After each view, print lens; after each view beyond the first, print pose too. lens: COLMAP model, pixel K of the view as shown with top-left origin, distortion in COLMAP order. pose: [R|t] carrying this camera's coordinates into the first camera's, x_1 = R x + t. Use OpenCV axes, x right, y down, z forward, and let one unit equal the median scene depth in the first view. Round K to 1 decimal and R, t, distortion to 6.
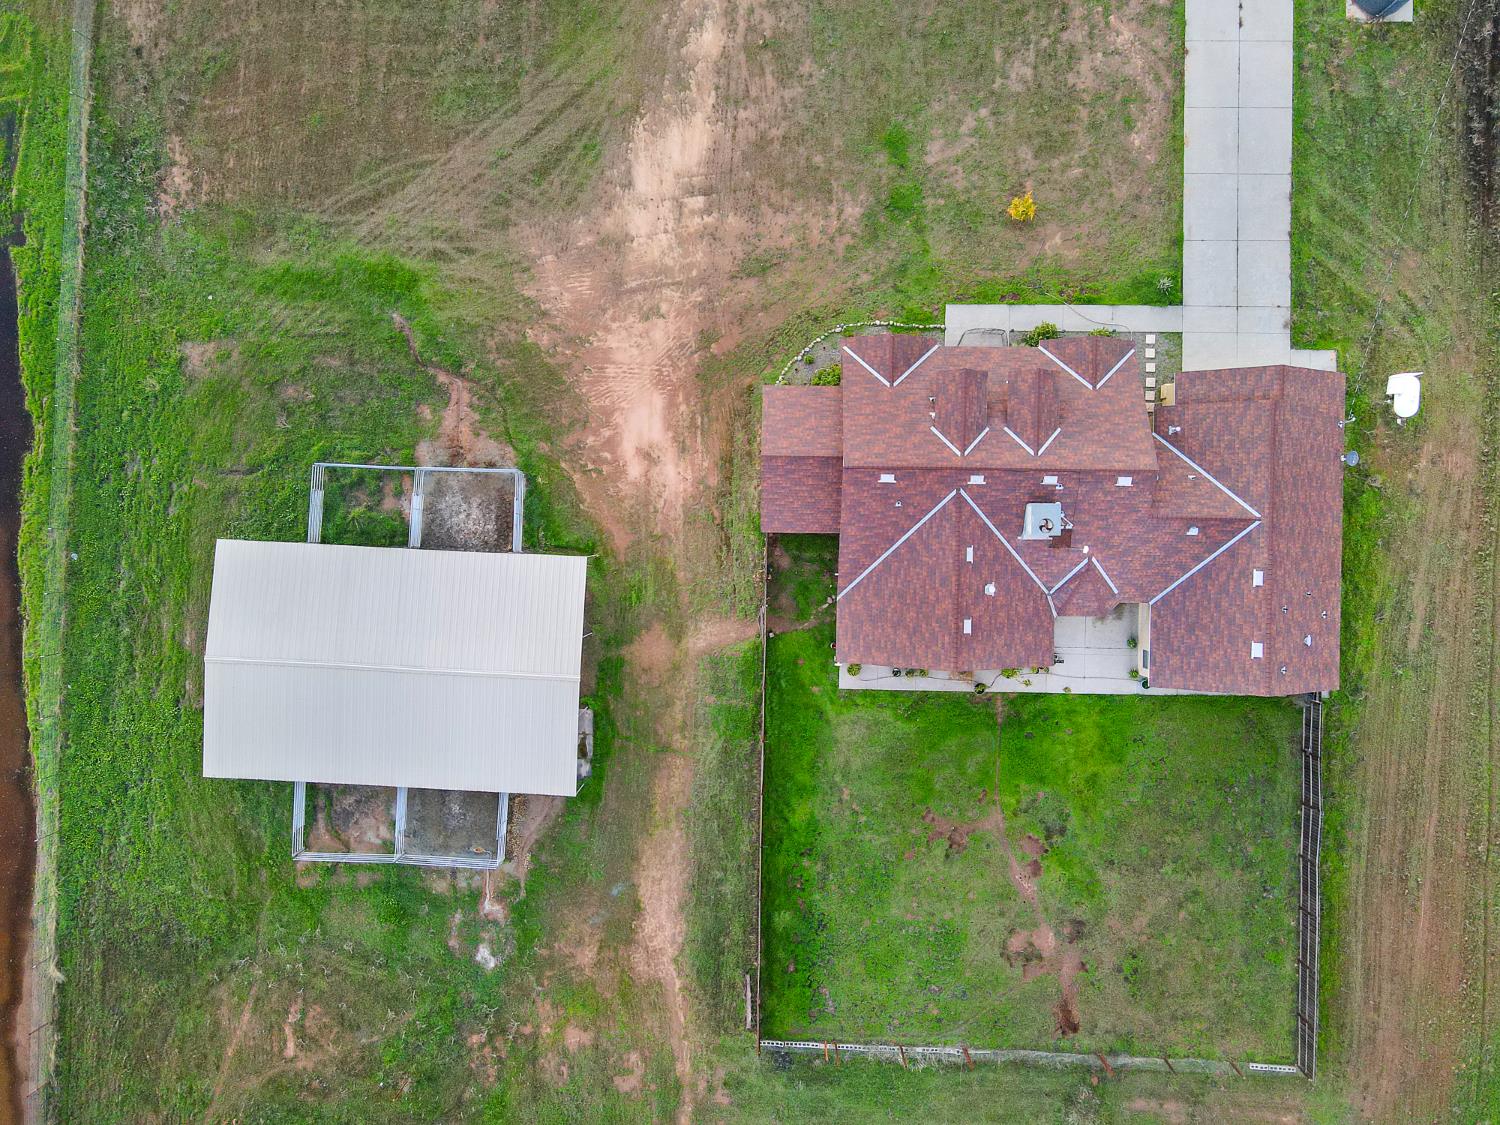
lens RADIAL K [[1101.2, 0, 735.2], [0, 1101.2, 548.9], [0, 0, 1]] dist [-0.001596, 0.028205]
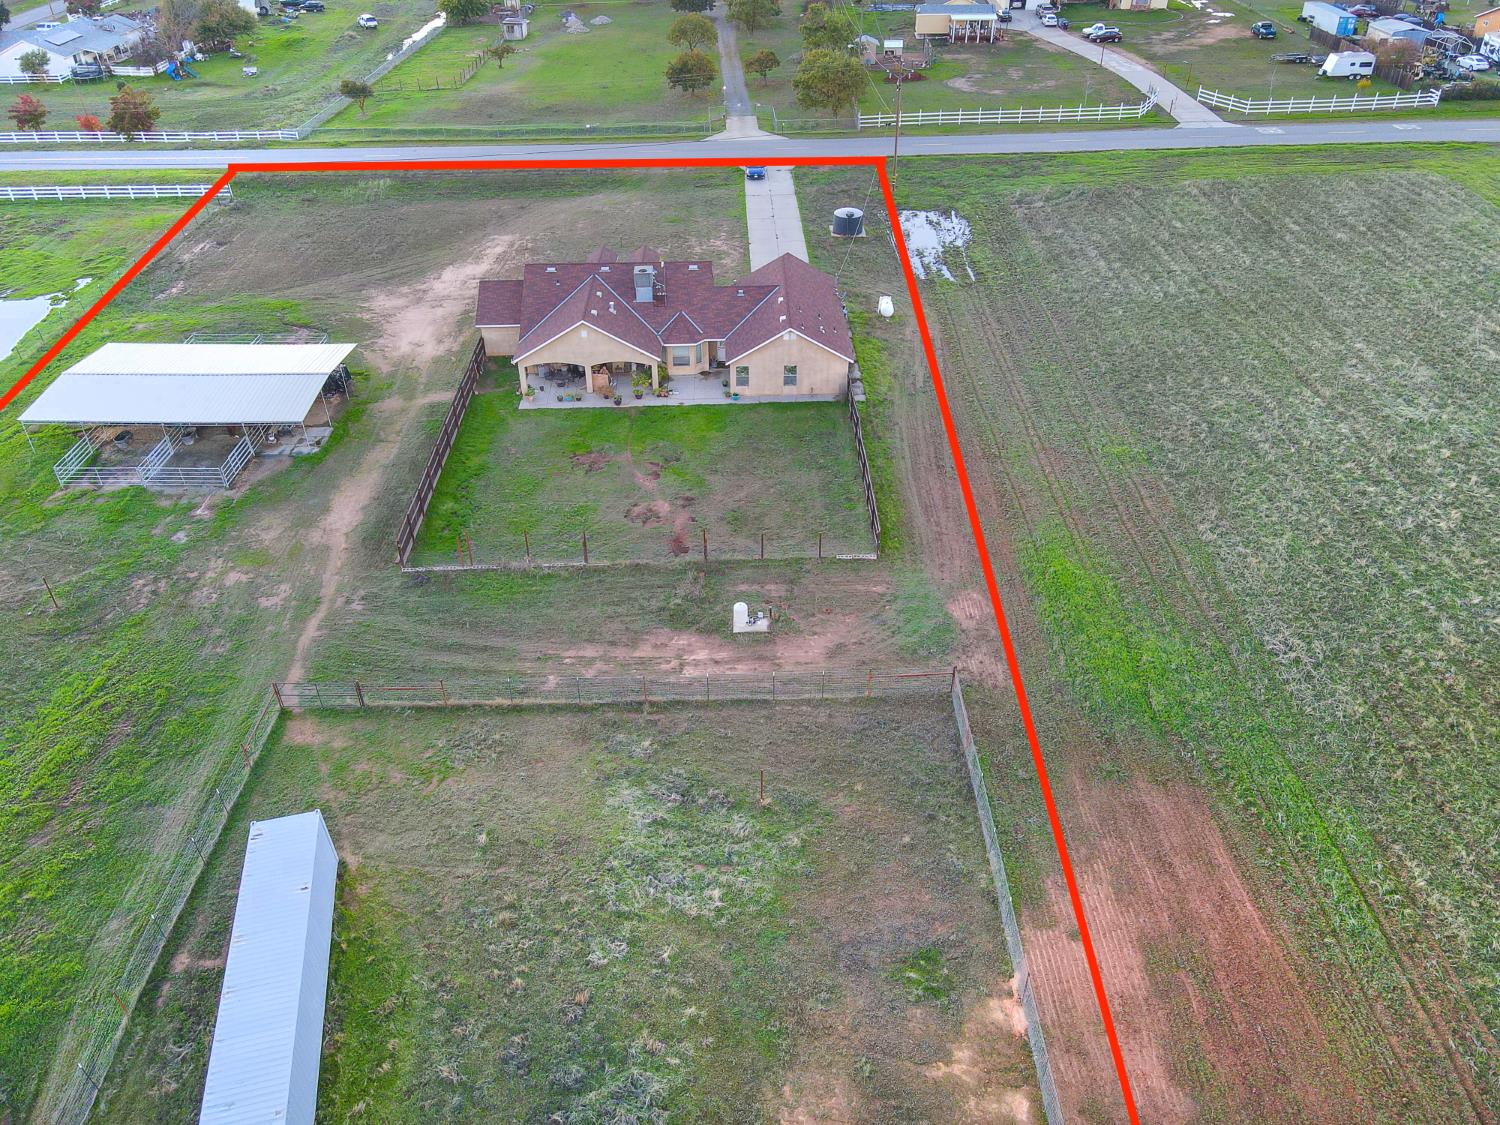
lens RADIAL K [[1101.2, 0, 736.6], [0, 1101.2, 562.1], [0, 0, 1]] dist [-0.001596, 0.028205]
pose [[0.999608, 0.001006, 0.027997, 0.330185], [0.022244, 0.578992, -0.815030, 1.372869], [-0.017030, 0.815333, 0.578742, 0.354381]]
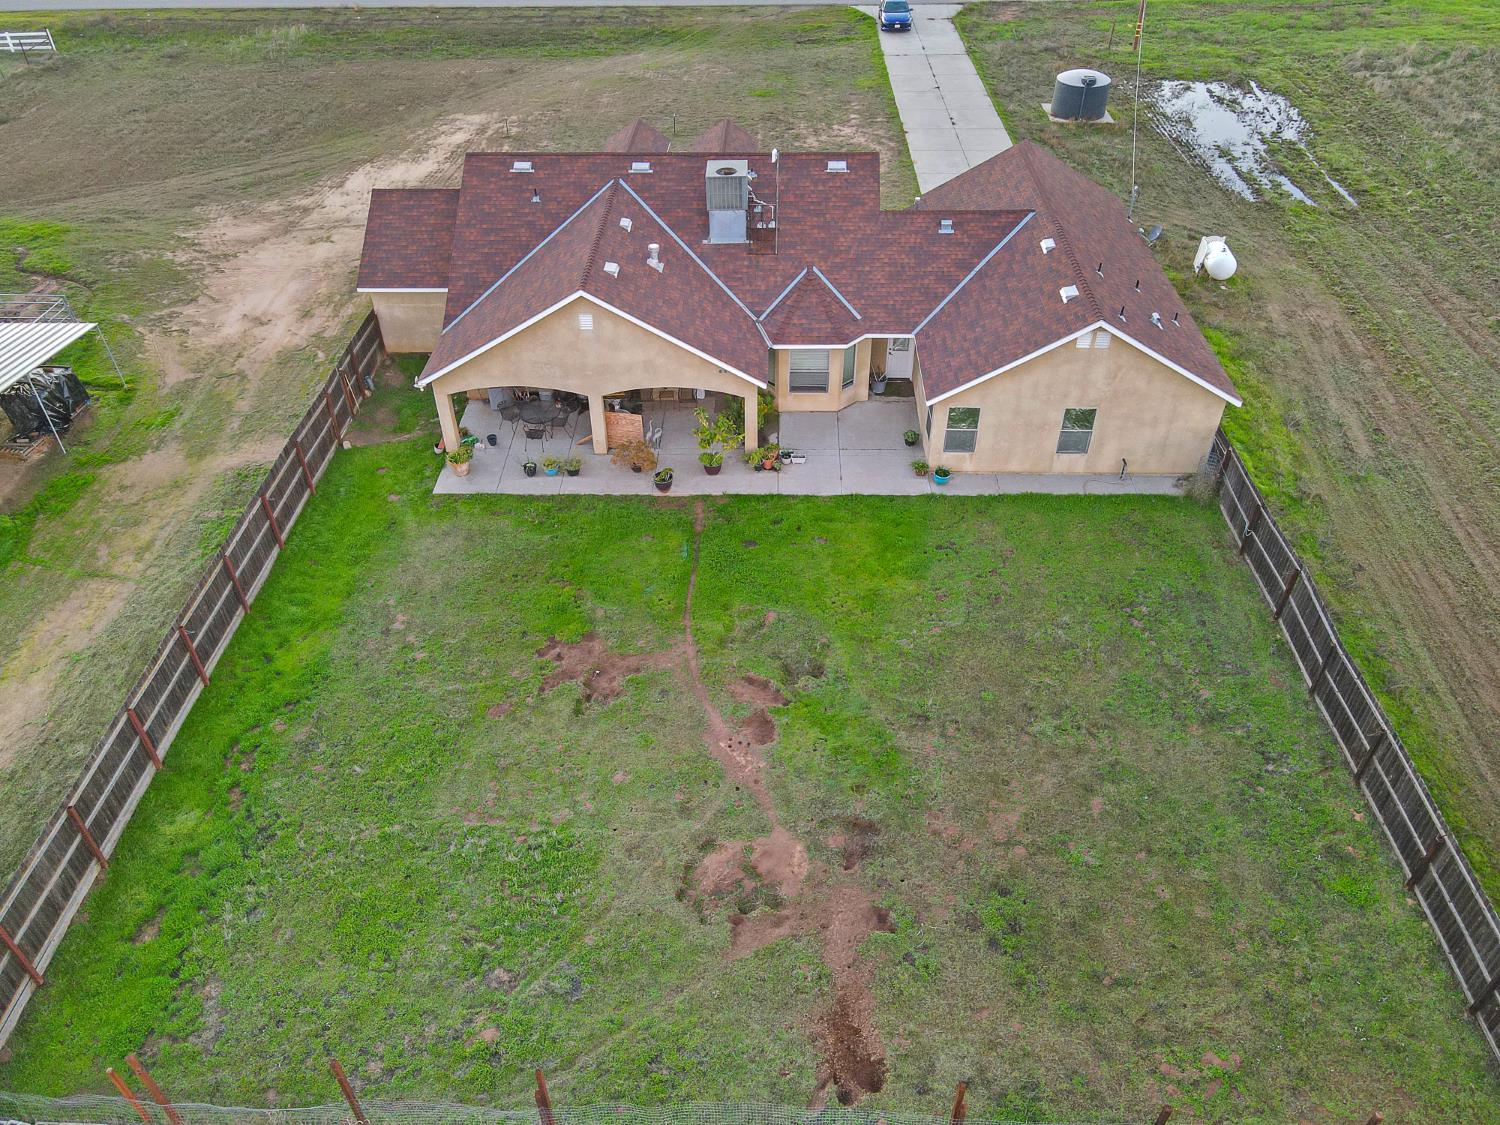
lens RADIAL K [[1101.2, 0, 736.3], [0, 1101.2, 558.9], [0, 0, 1]] dist [-0.001596, 0.028205]
pose [[0.999617, 0.026797, -0.006842, 0.263533], [-0.022168, 0.628404, -0.777571, 0.607434], [-0.016537, 0.777426, 0.628757, 0.654357]]
